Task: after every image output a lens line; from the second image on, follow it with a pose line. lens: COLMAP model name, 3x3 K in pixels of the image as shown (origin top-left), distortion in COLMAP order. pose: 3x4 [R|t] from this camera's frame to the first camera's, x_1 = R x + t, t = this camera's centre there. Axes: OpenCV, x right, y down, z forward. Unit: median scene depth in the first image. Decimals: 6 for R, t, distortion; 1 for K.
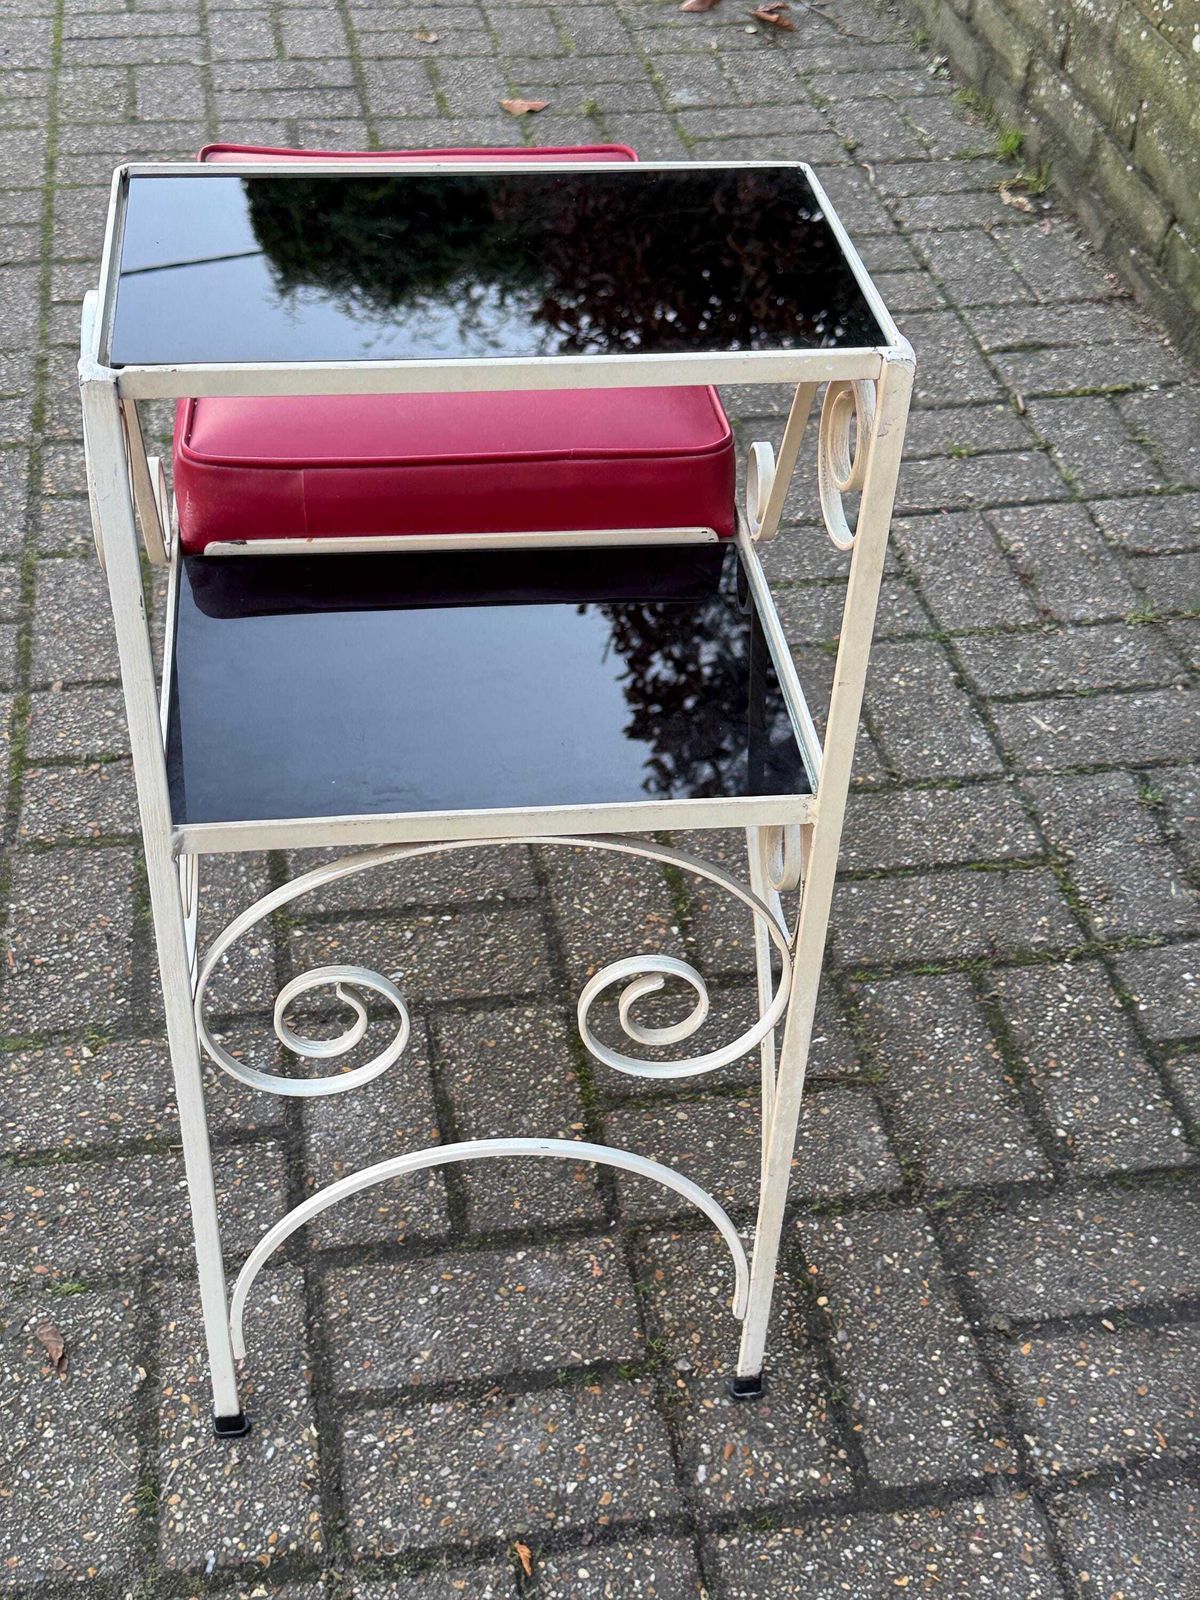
lens RADIAL K [[2063.3, 0, 574.1], [0, 2063.3, 766.1], [0, 0, 1]] dist [0.202631, -0.499102]
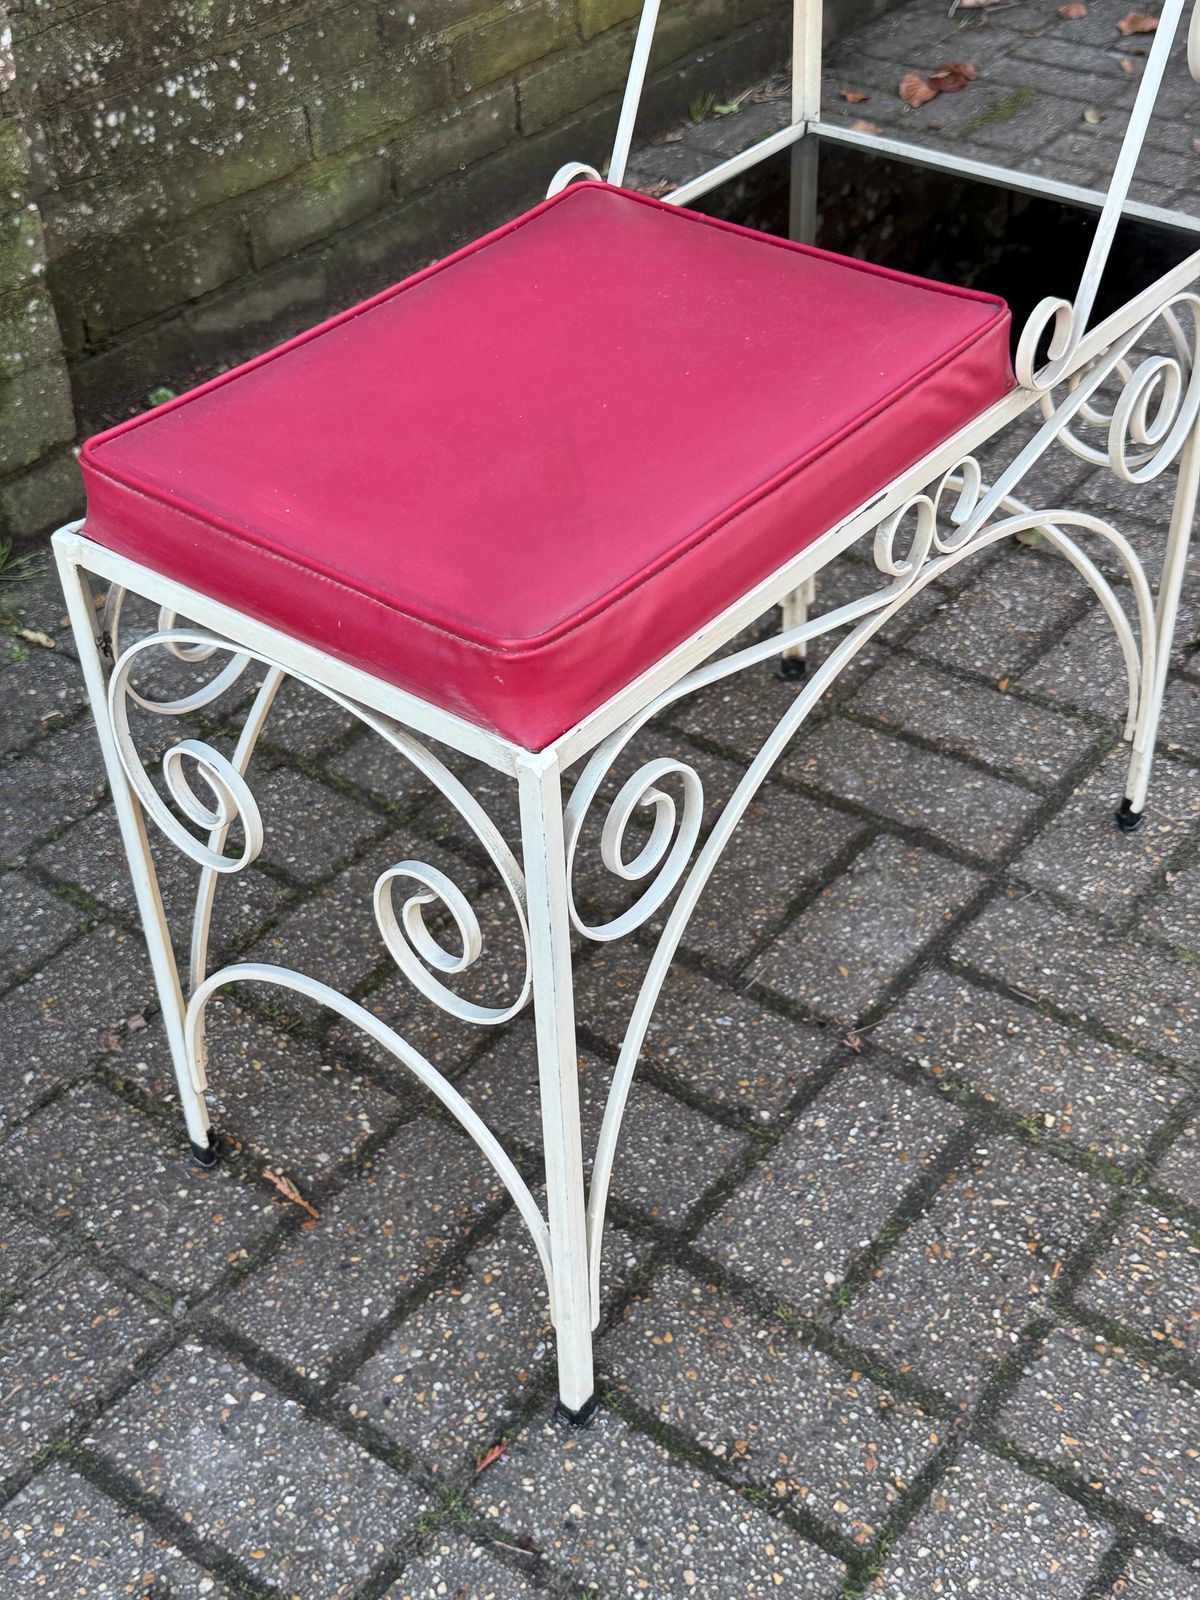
lens RADIAL K [[2040.0, 0, 608.7], [0, 2040.0, 780.0], [0, 0, 1]] dist [0.193412, -0.480671]
pose [[-0.698502, -0.460649, 0.547630, -0.565518], [0.458620, 0.299284, 0.836718, -0.813548], [-0.549330, 0.835603, 0.002213, 1.052237]]
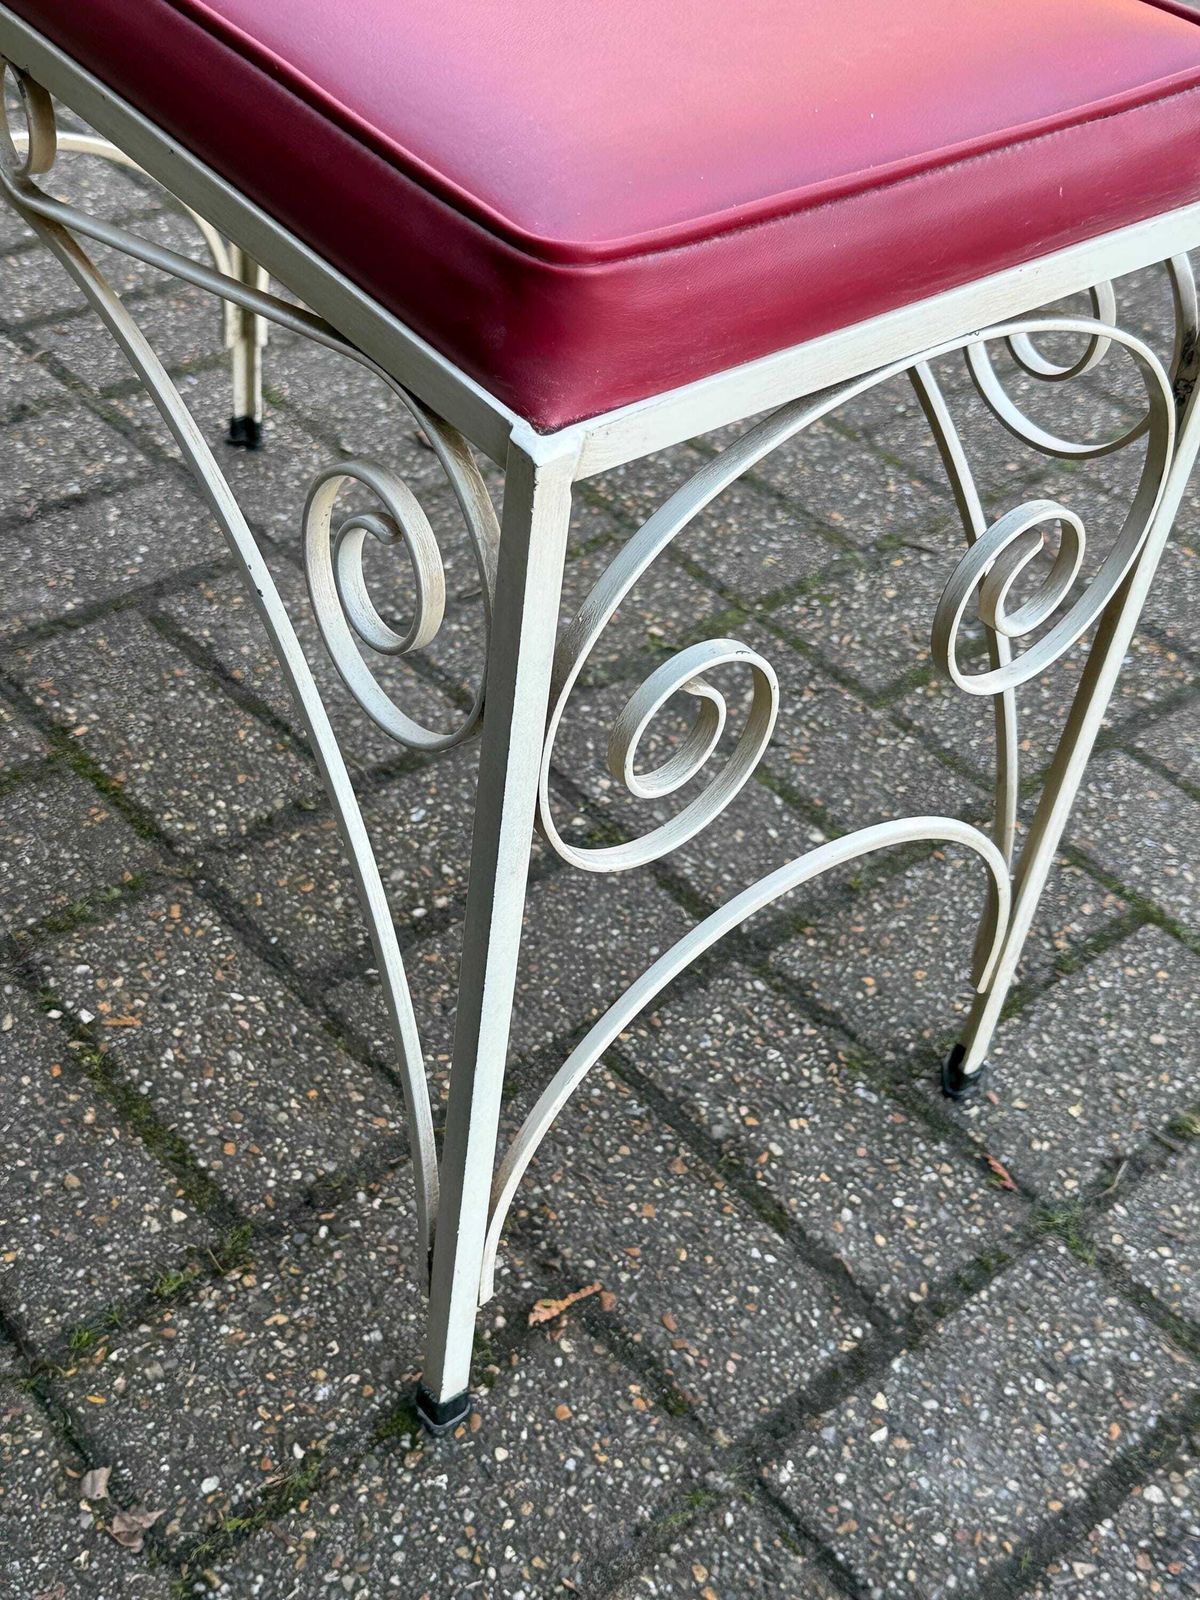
lens RADIAL K [[2023.5, 0, 592.3], [0, 2023.5, 793.0], [0, 0, 1]] dist [0.182394, -0.453452]
pose [[-0.836888, 0.263110, -0.479990, 0.230715], [-0.443299, 0.188614, 0.876305, -0.626283], [0.321098, 0.946149, -0.041212, 1.171846]]
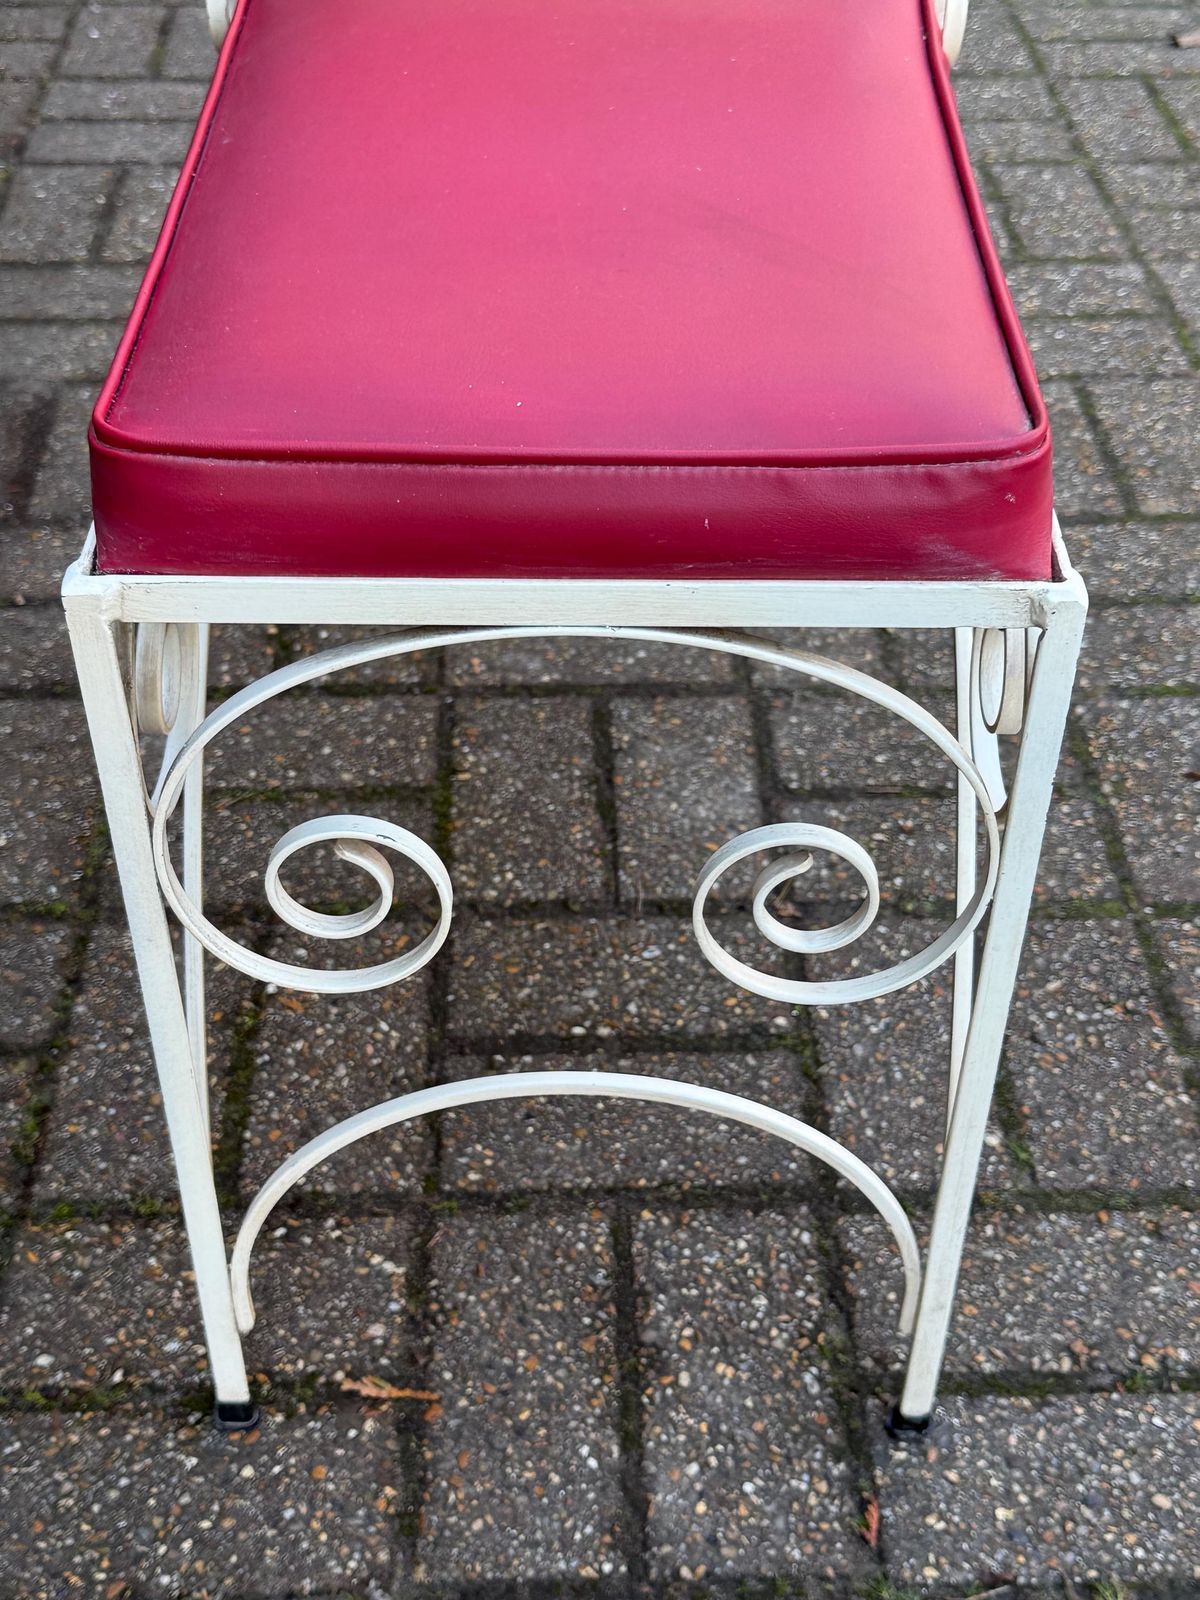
lens RADIAL K [[2044.5, 0, 604.3], [0, 2044.5, 816.1], [0, 0, 1]] dist [0.201574, -0.545227]
pose [[-0.991386, -0.118304, 0.056195, -0.118511], [0.037702, 0.153115, 0.987489, -0.750832], [-0.125428, 0.981101, -0.147335, 1.197795]]
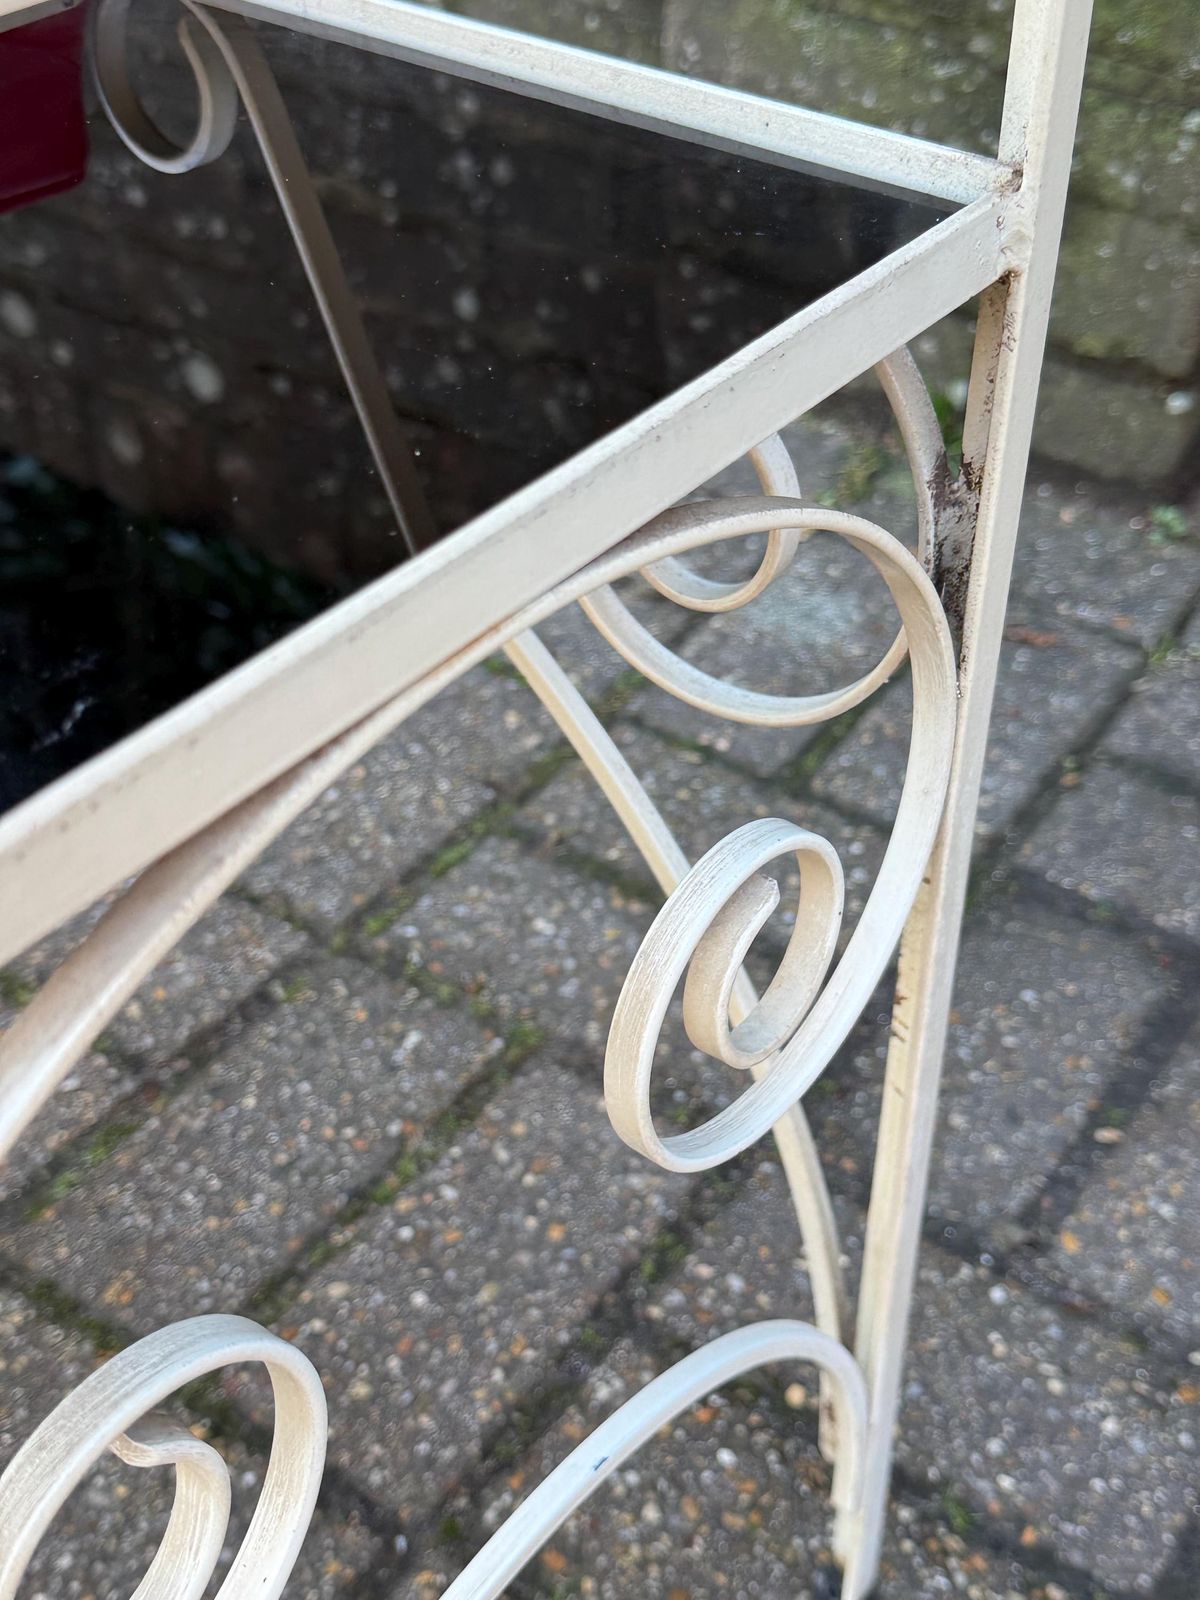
lens RADIAL K [[2107.6, 0, 592.5], [0, 2107.6, 788.8], [0, 0, 1]] dist [0.190021, -0.554208]
pose [[0.696157, -0.473329, 0.539745, -0.139850], [0.476195, 0.867099, 0.146211, 0.012106], [-0.537218, 0.155238, 0.829034, 0.530071]]
